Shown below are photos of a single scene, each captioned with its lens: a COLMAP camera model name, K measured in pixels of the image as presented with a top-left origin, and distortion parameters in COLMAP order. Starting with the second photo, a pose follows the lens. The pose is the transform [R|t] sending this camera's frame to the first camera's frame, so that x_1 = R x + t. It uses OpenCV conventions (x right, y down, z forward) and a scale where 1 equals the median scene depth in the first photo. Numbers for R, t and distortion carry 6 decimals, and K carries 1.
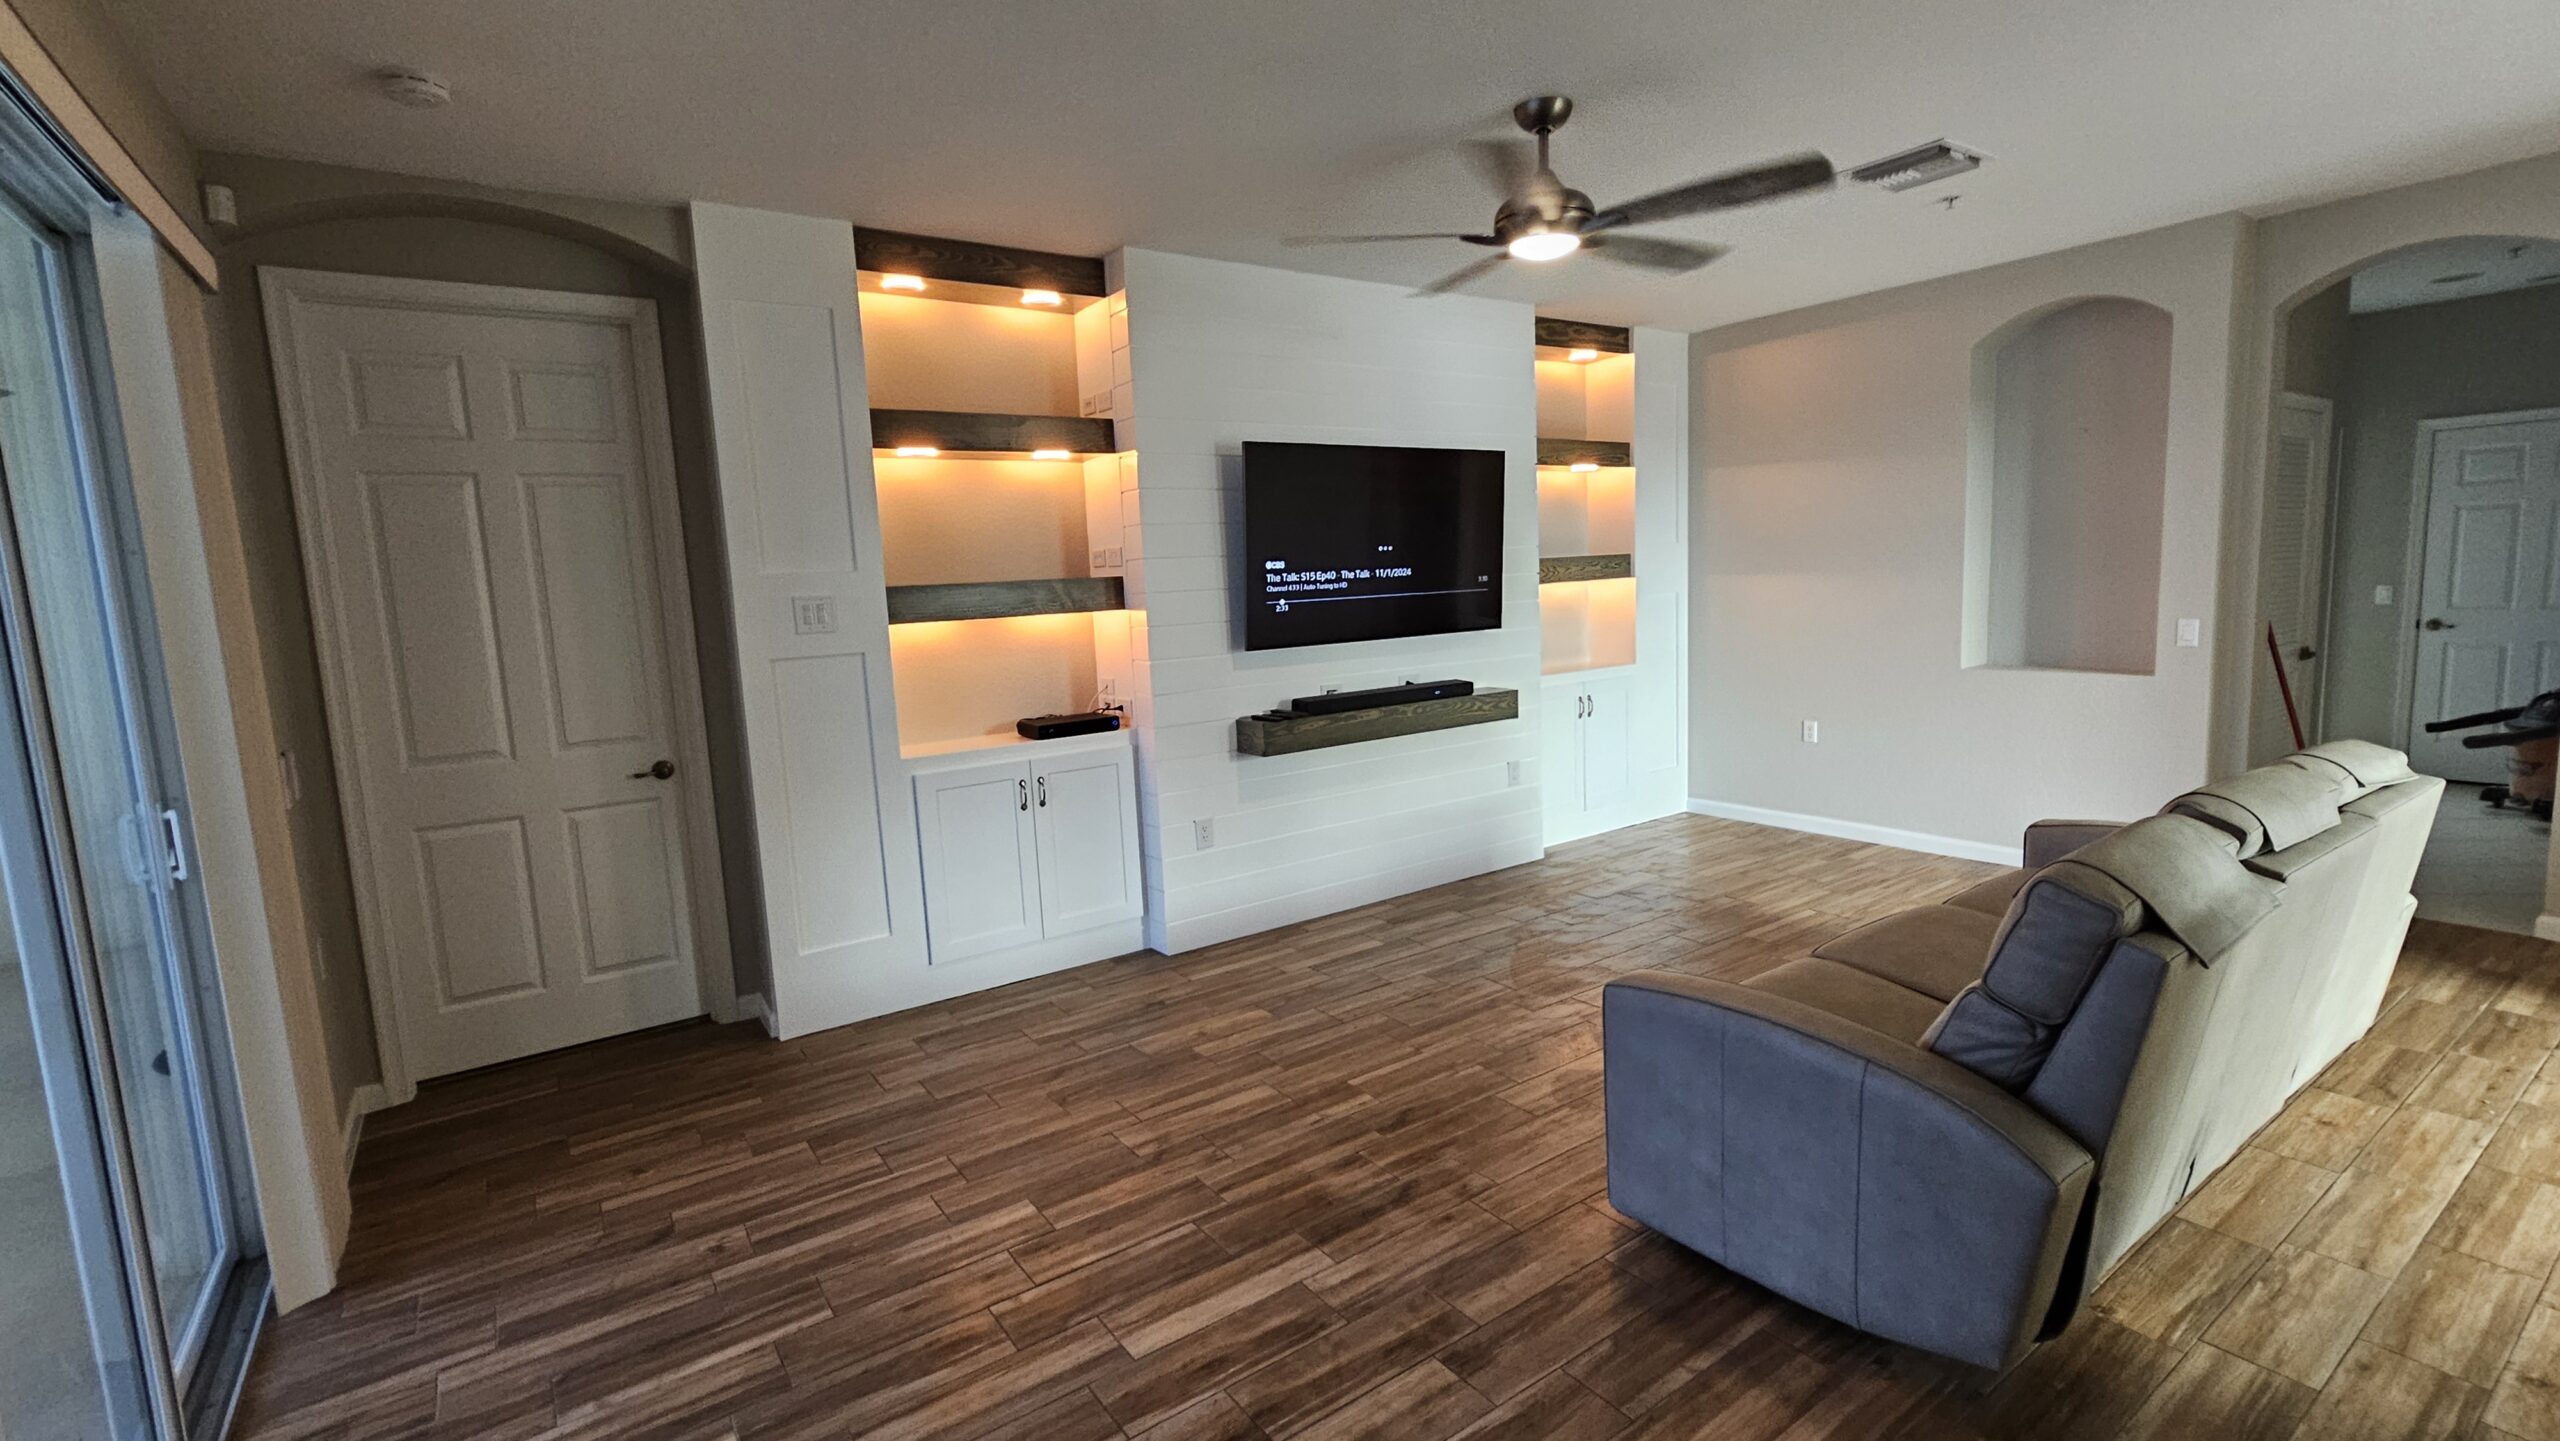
lens RADIAL K [[1141.1, 0, 1296.9], [0, 1141.1, 724.2], [0, 0, 1]] dist [-0.002011, 0.000439]
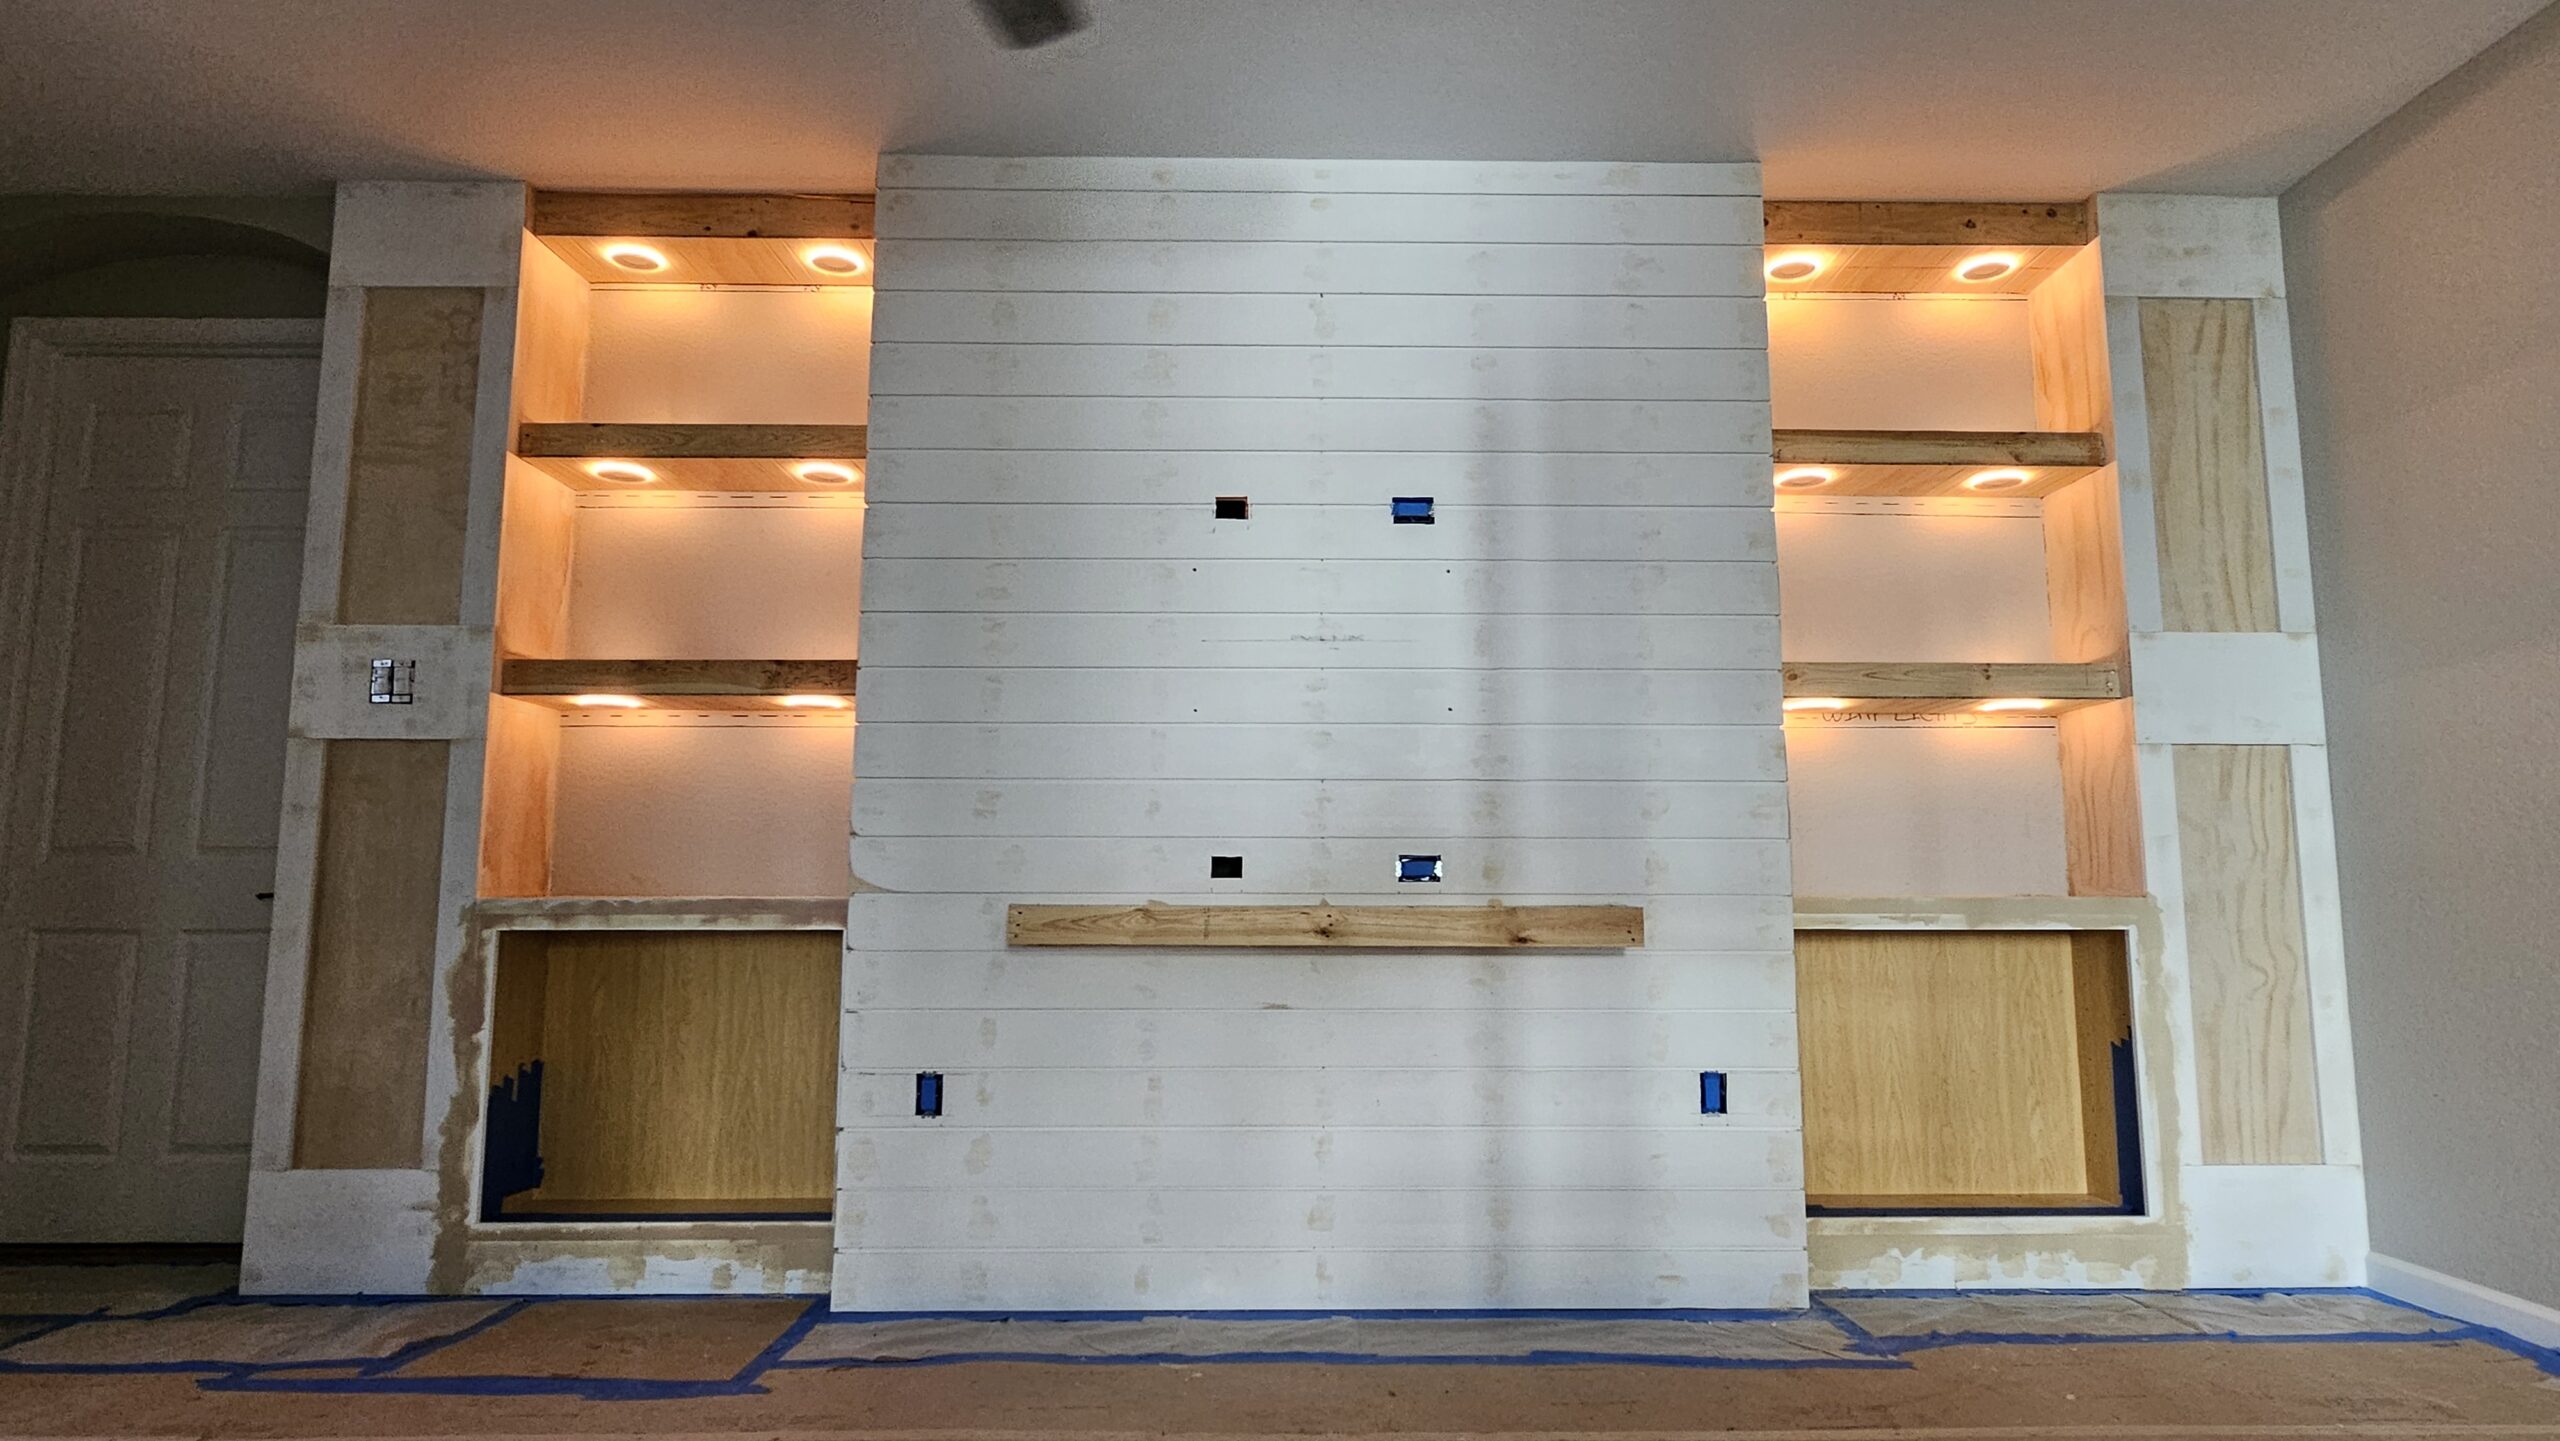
lens RADIAL K [[1375.4, 0, 1290.7], [0, 1375.4, 719.9], [0, 0, 1]] dist [0.002551, -0.004910]
pose [[0.823390, -0.021841, -0.567055, 0.529001], [-0.111564, 0.973528, -0.199493, 0.036831], [0.556401, 0.227523, 0.799157, 0.608772]]
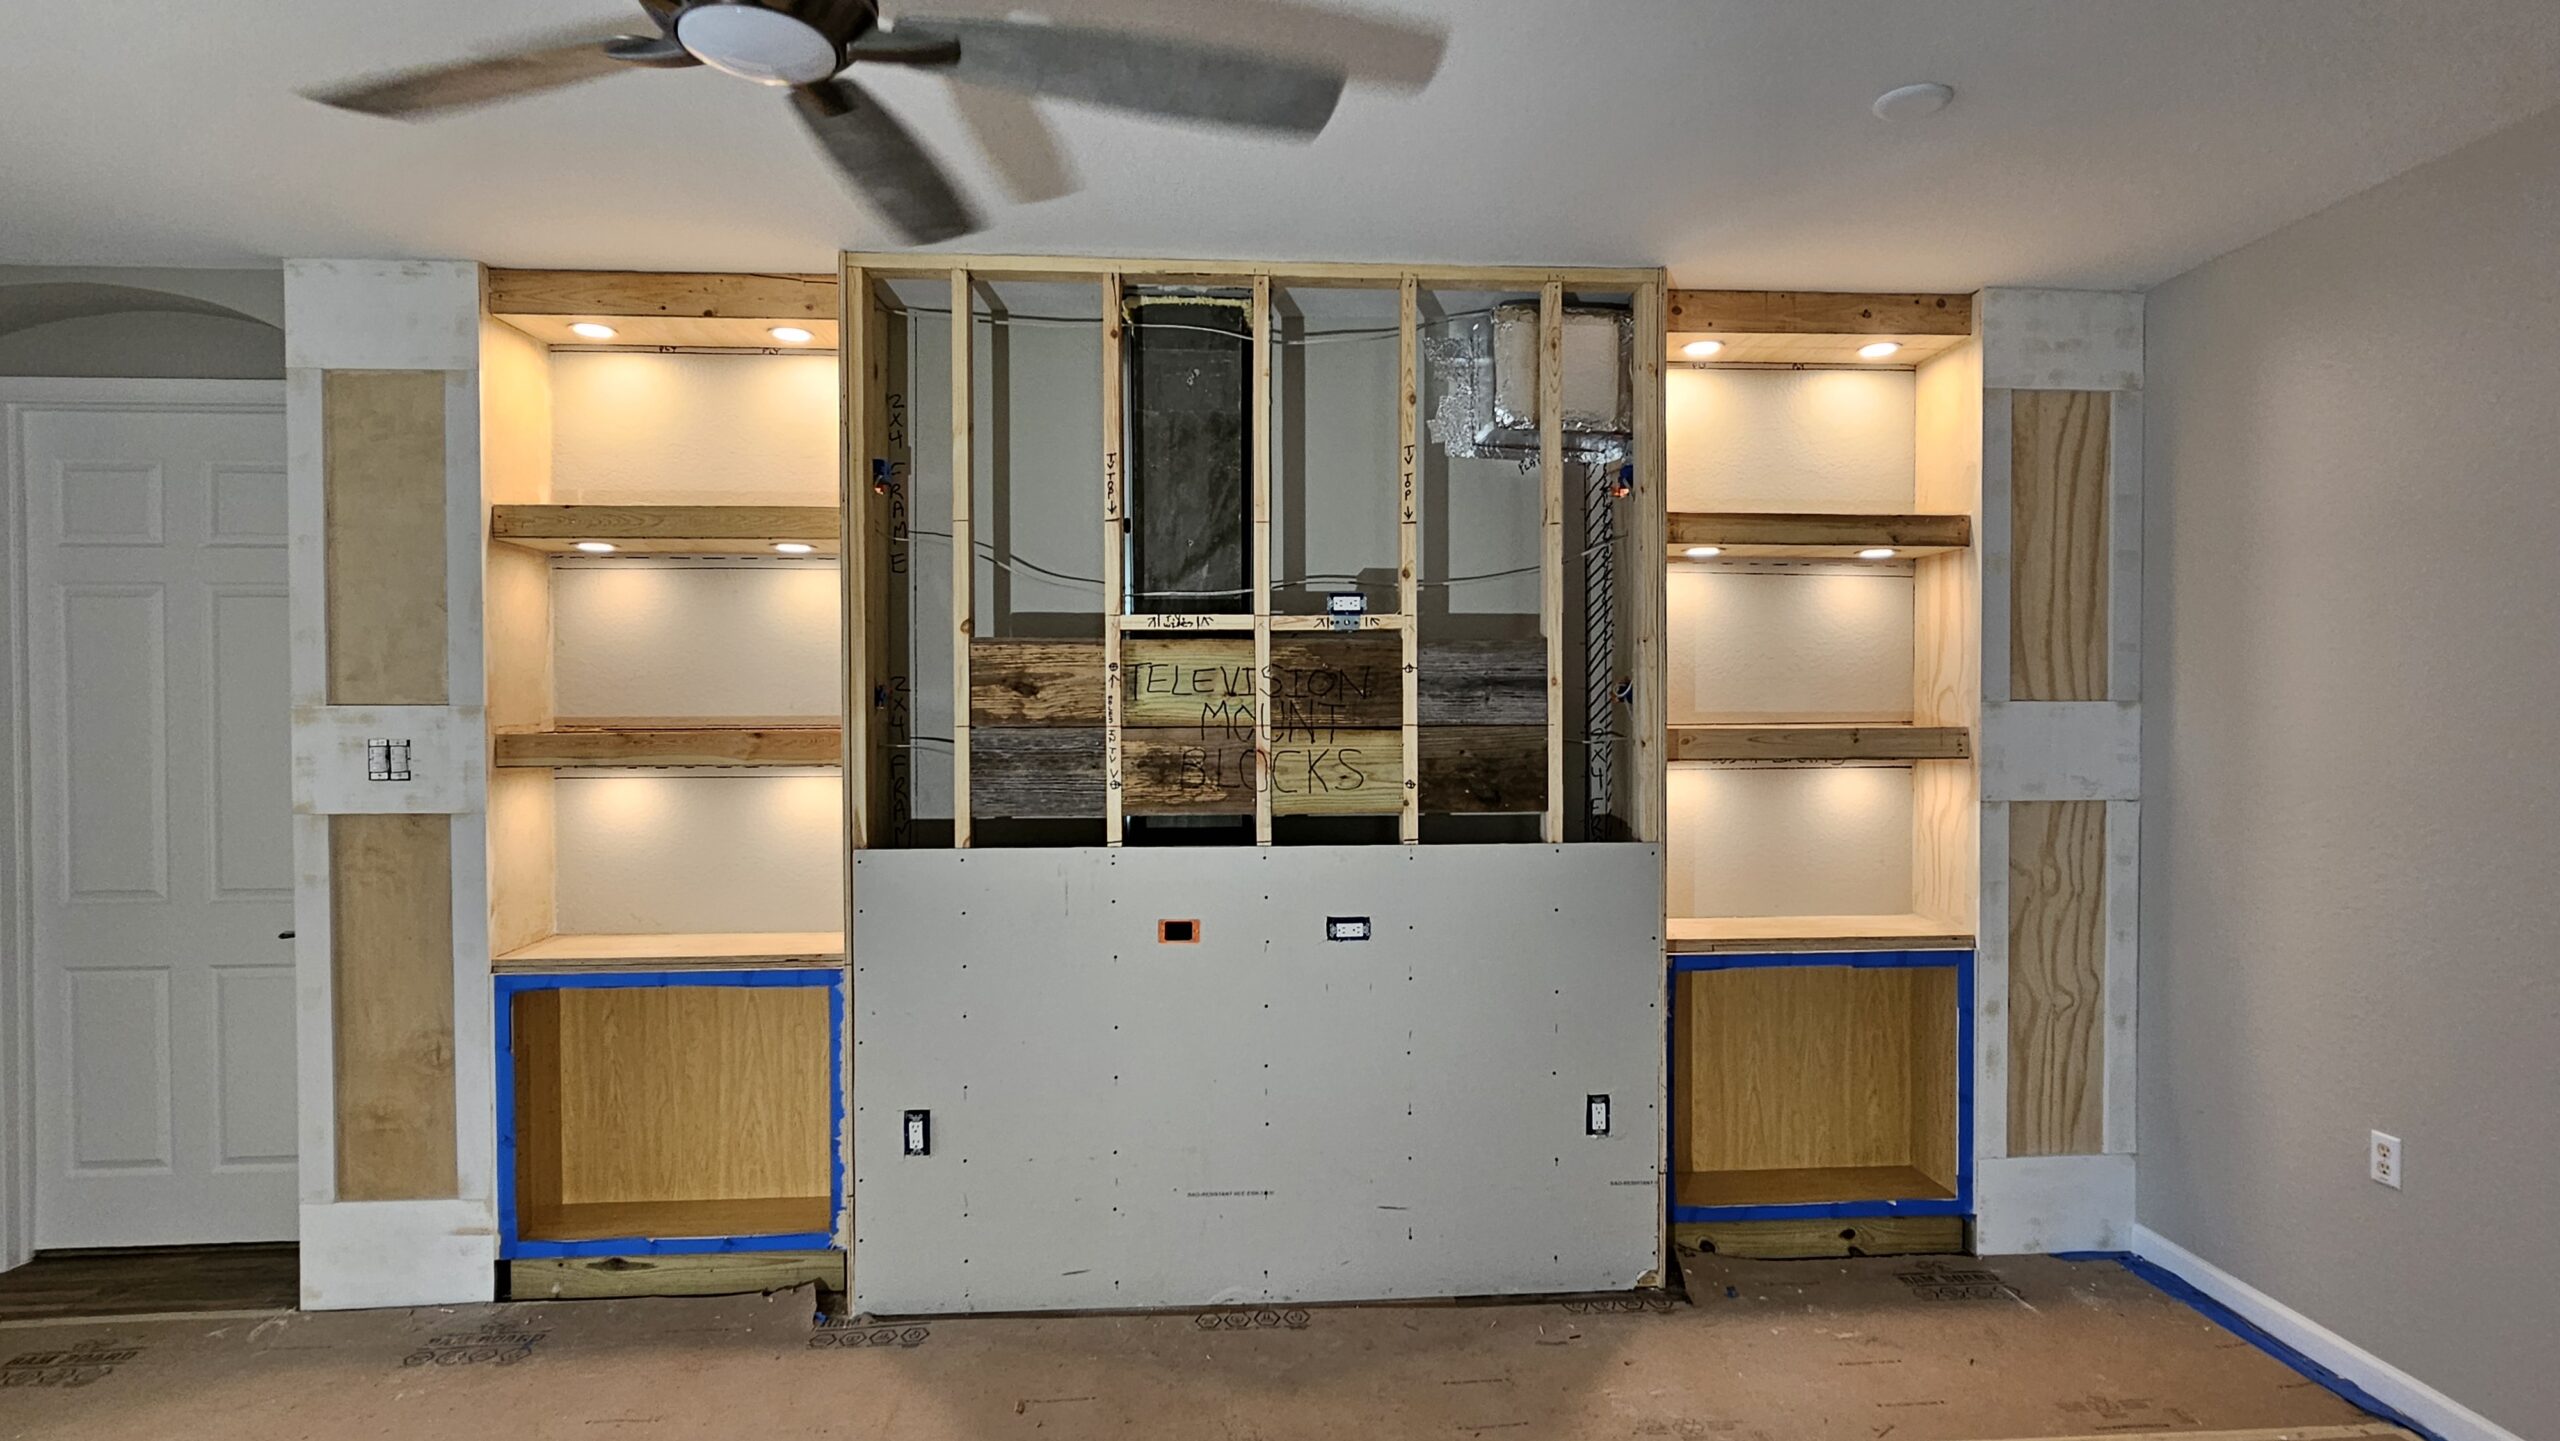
lens RADIAL K [[1237.5, 0, 1295.4], [0, 1237.5, 723.5], [0, 0, 1]] dist [0.000015, -0.000111]
pose [[0.849786, 0.050865, -0.524668, 0.521743], [-0.104291, 0.991882, -0.072757, -0.120469], [0.516708, 0.116546, 0.848192, 0.588958]]
